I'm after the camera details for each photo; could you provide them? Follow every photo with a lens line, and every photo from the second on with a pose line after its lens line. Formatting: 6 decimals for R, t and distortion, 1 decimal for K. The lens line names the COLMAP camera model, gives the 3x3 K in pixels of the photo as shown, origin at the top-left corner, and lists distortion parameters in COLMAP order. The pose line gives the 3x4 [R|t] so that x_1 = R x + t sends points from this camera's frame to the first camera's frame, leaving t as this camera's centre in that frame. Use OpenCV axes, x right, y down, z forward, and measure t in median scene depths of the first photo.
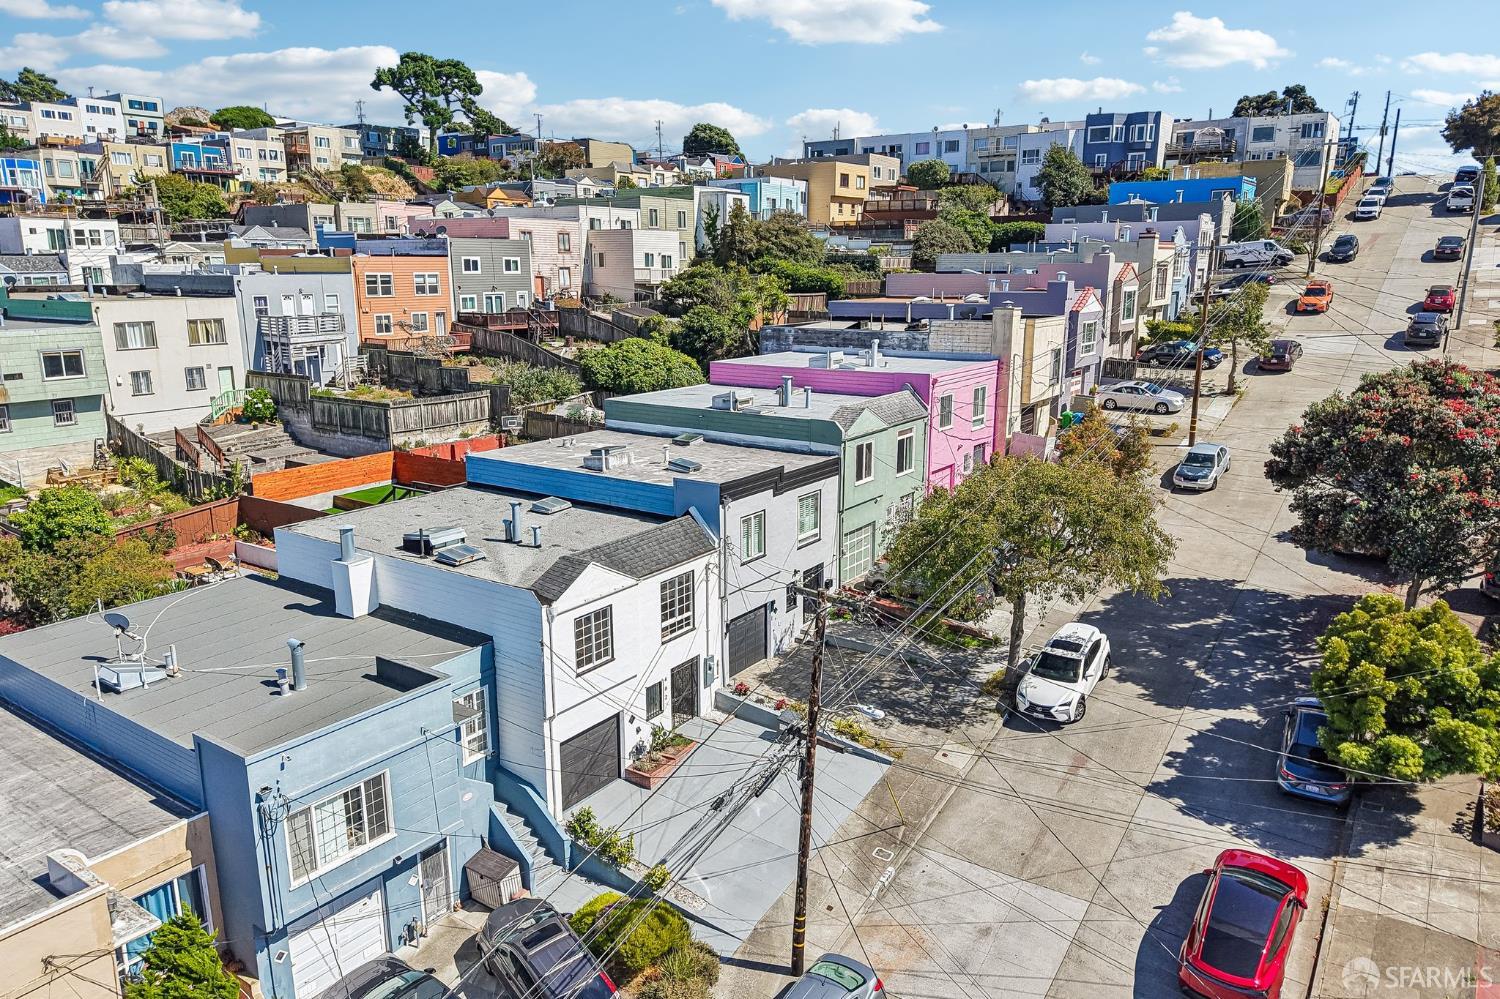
lens RADIAL K [[1001.2, 0, 750.0], [0, 1001.2, 499.5], [0, 0, 1]] dist [-0.001554, -0.009904]
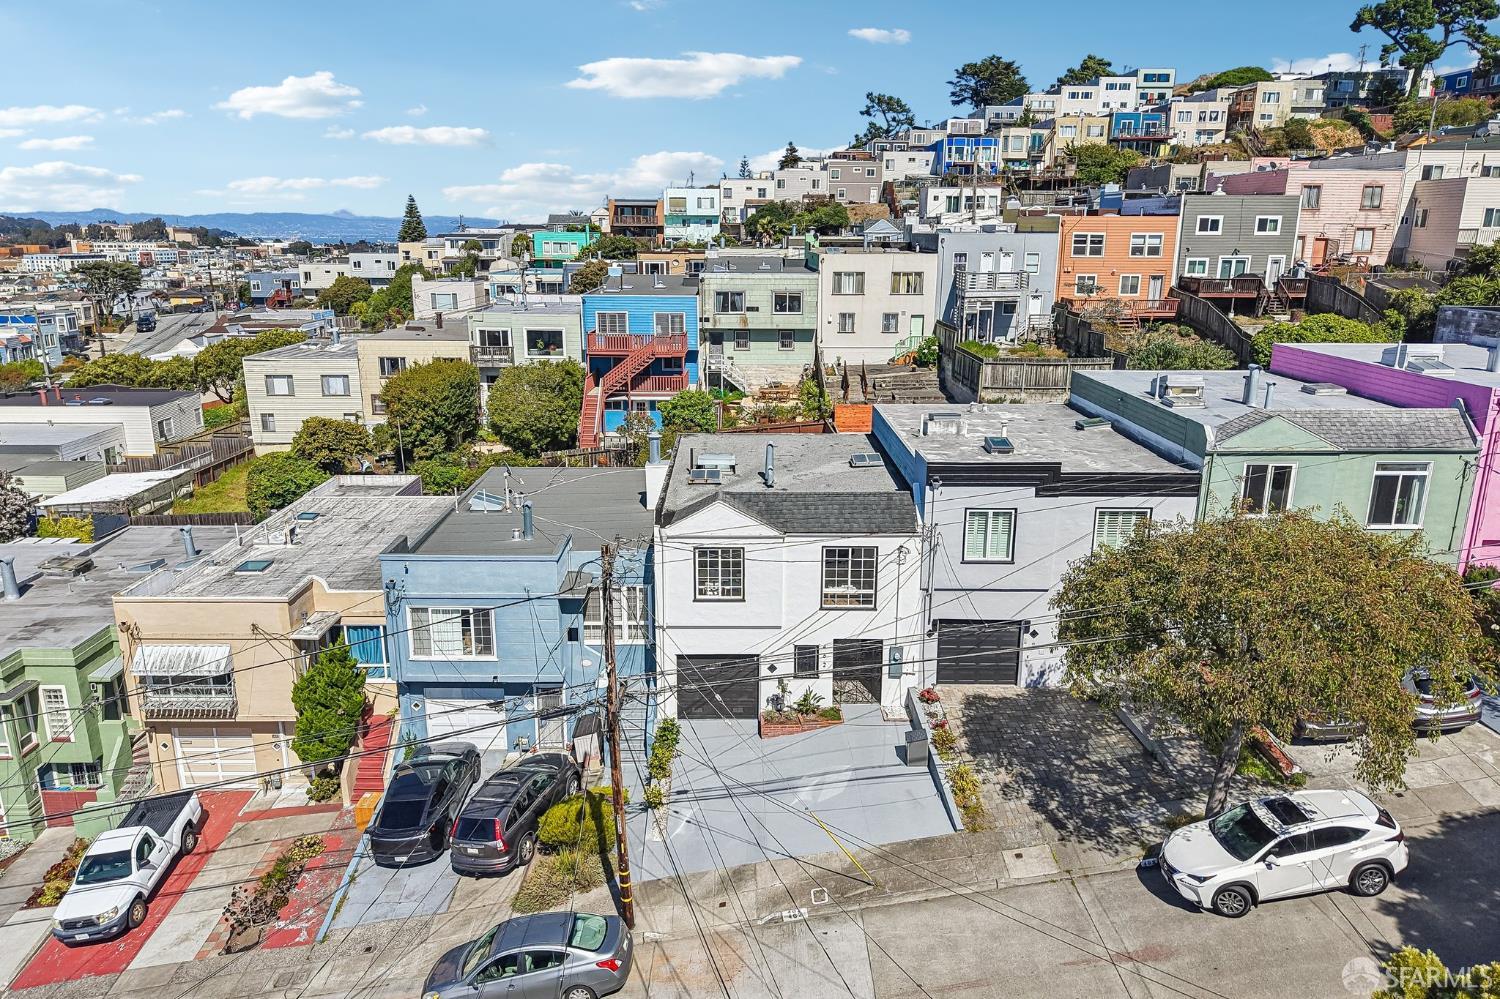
lens RADIAL K [[1015.0, 0, 750.0], [0, 1015.0, 499.5], [0, 0, 1]] dist [-0.019834, 0.002578]
pose [[0.568989, 0.207934, -0.795623, 0.286809], [-0.184218, 0.975145, 0.123109, -0.030862], [0.801446, 0.076520, 0.593152, 0.159418]]
